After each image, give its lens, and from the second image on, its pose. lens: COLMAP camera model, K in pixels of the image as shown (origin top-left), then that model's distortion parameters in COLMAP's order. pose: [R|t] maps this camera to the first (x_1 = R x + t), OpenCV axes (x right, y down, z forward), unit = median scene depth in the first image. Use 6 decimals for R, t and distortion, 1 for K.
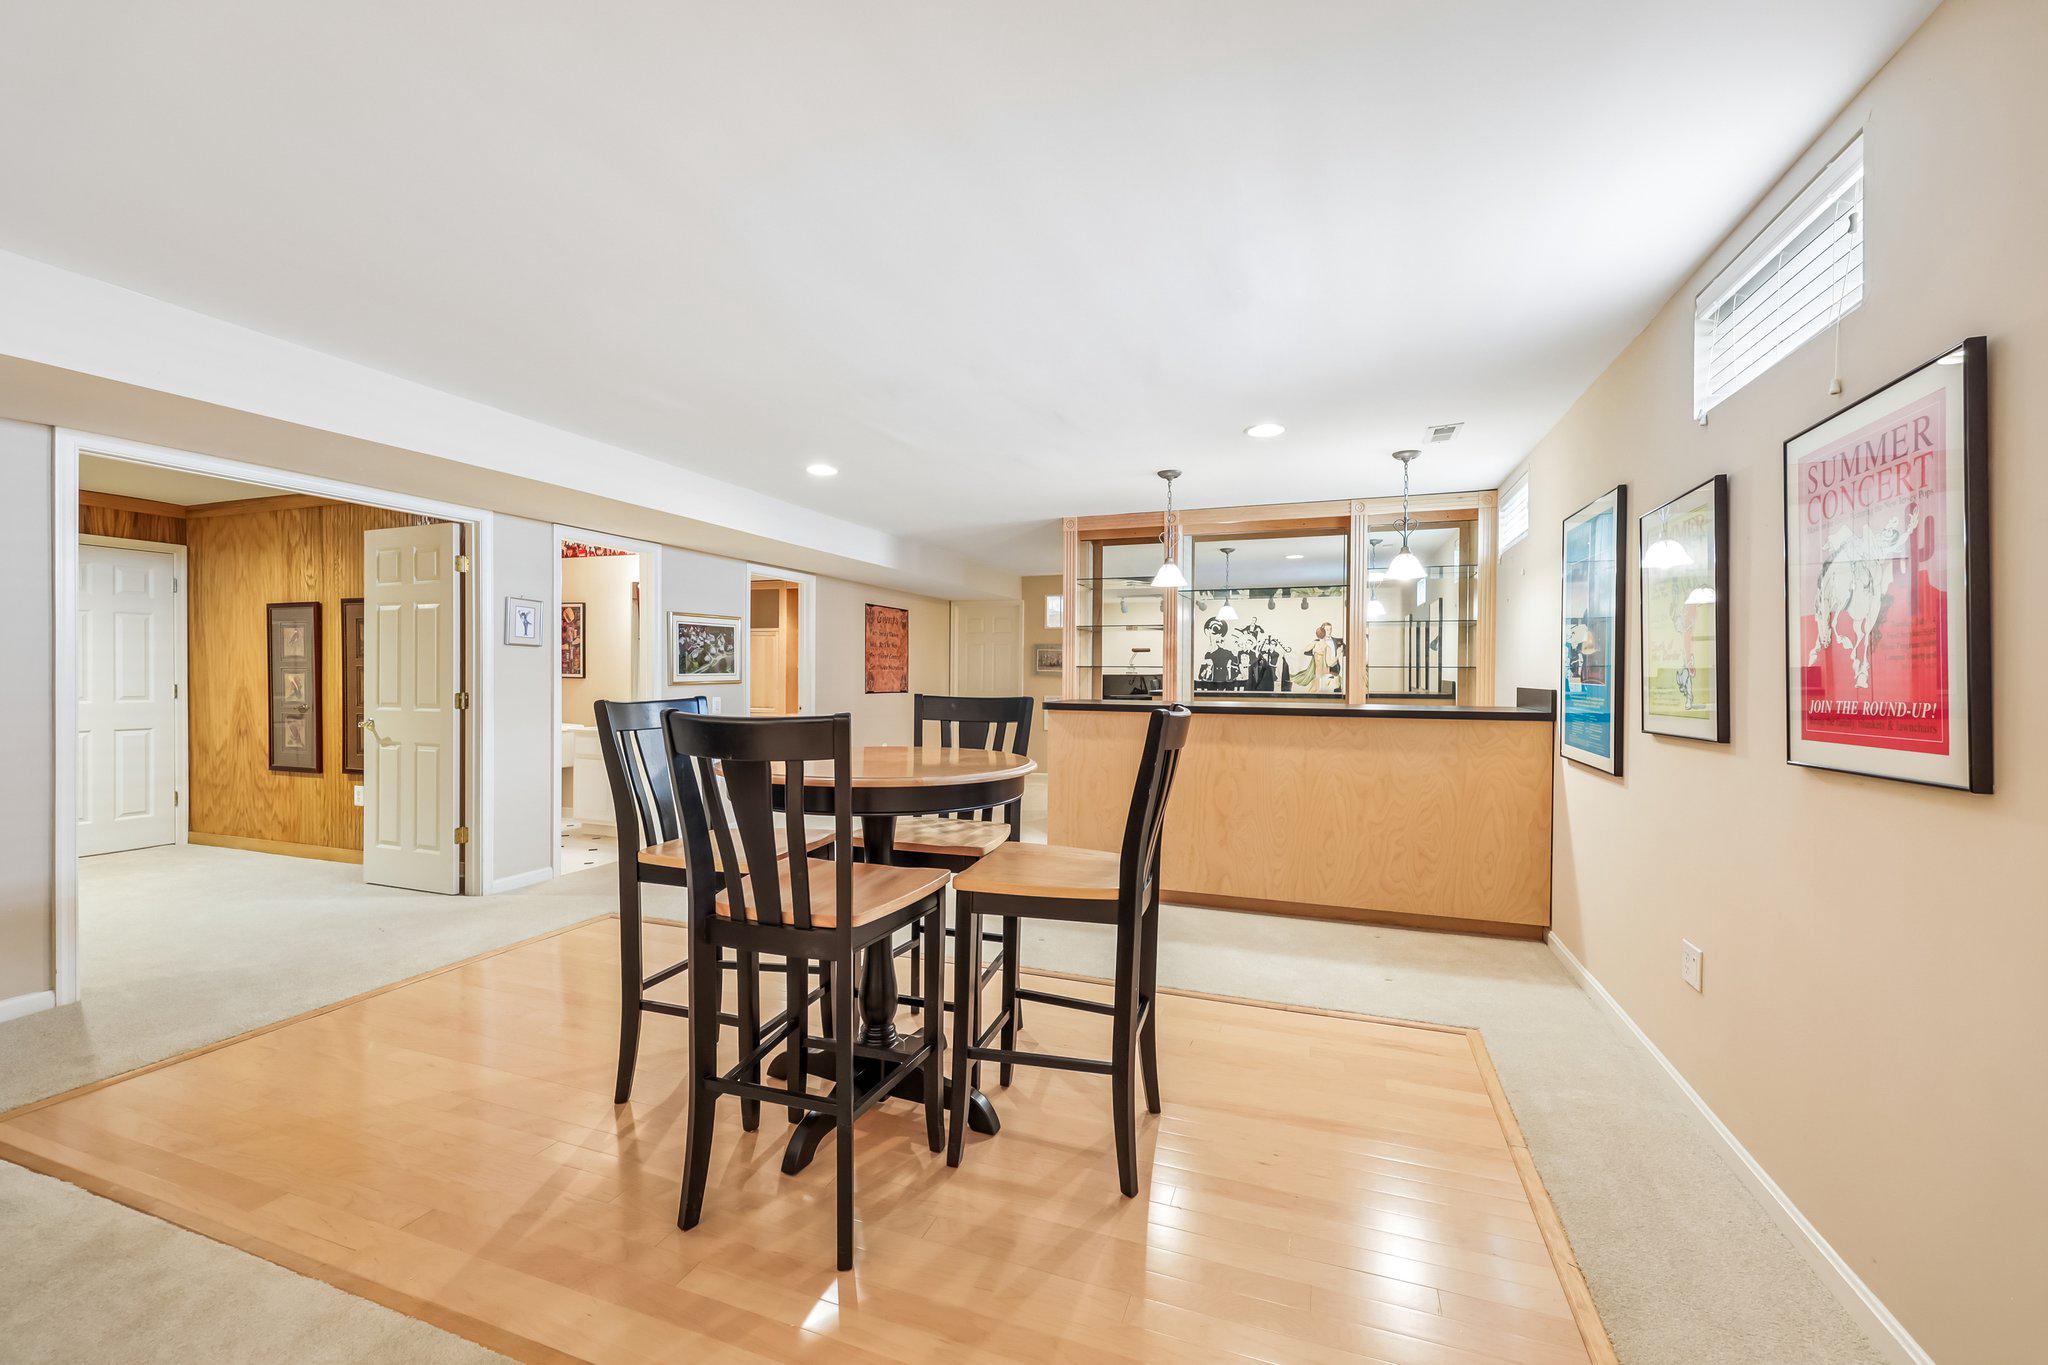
lens RADIAL K [[841.5, 0, 1037.7], [0, 841.5, 673.1], [0, 0, 1]] dist [0.001773, 0.000026]
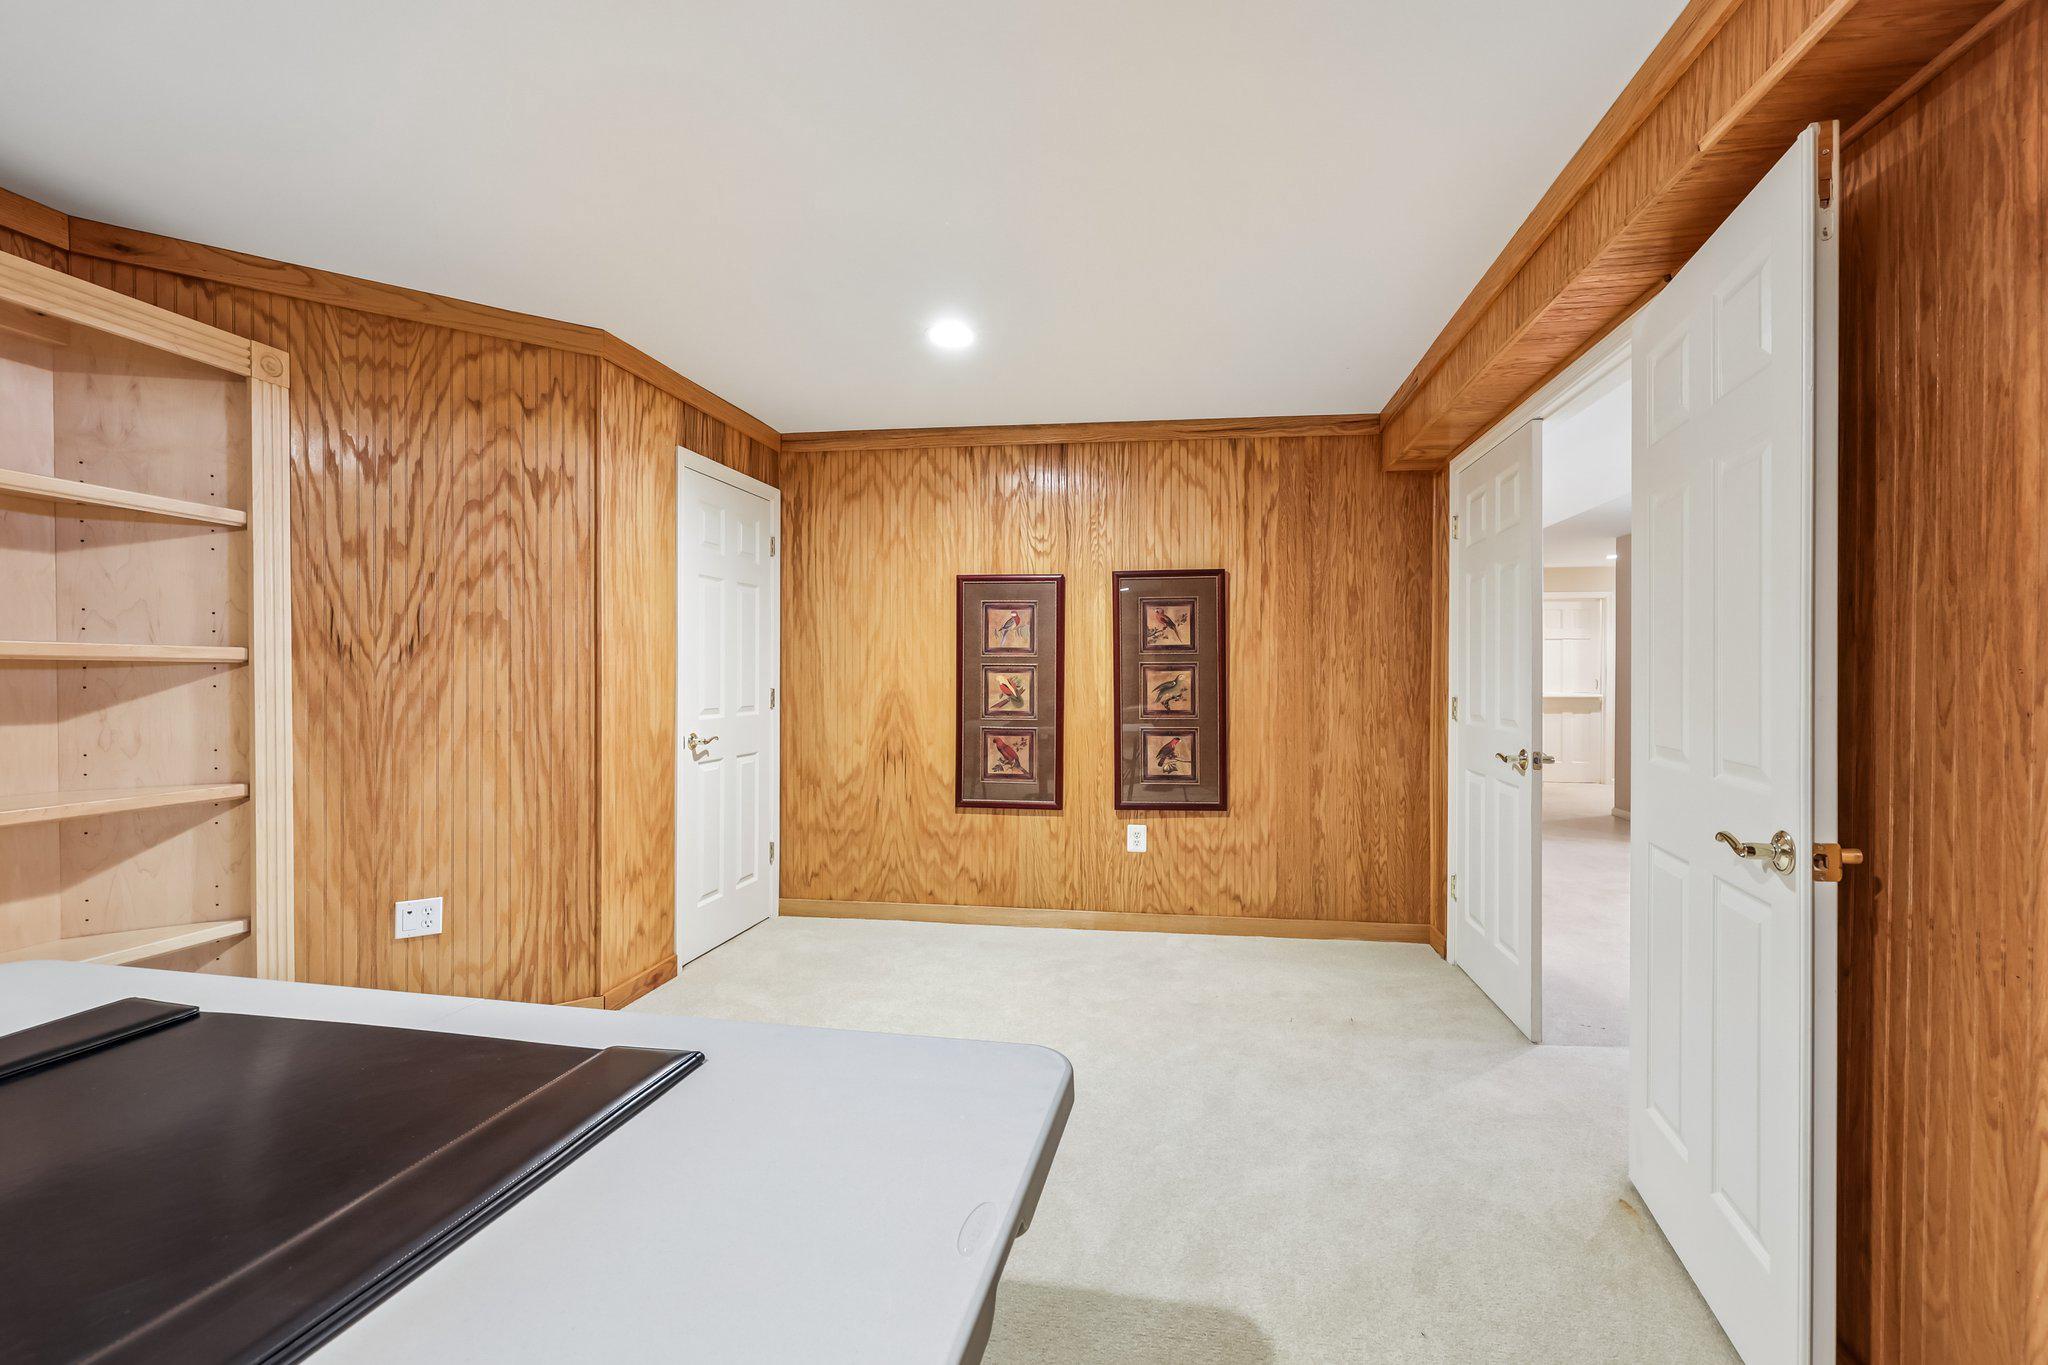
lens RADIAL K [[841.5, 0, 1037.7], [0, 841.5, 673.1], [0, 0, 1]] dist [0.001773, 0.000026]
pose [[0.977643, 0.000784, 0.210269, -0.991555], [-0.000231, 0.999996, -0.002654, 0.002543], [-0.210271, 0.002546, 0.977640, 0.282870]]
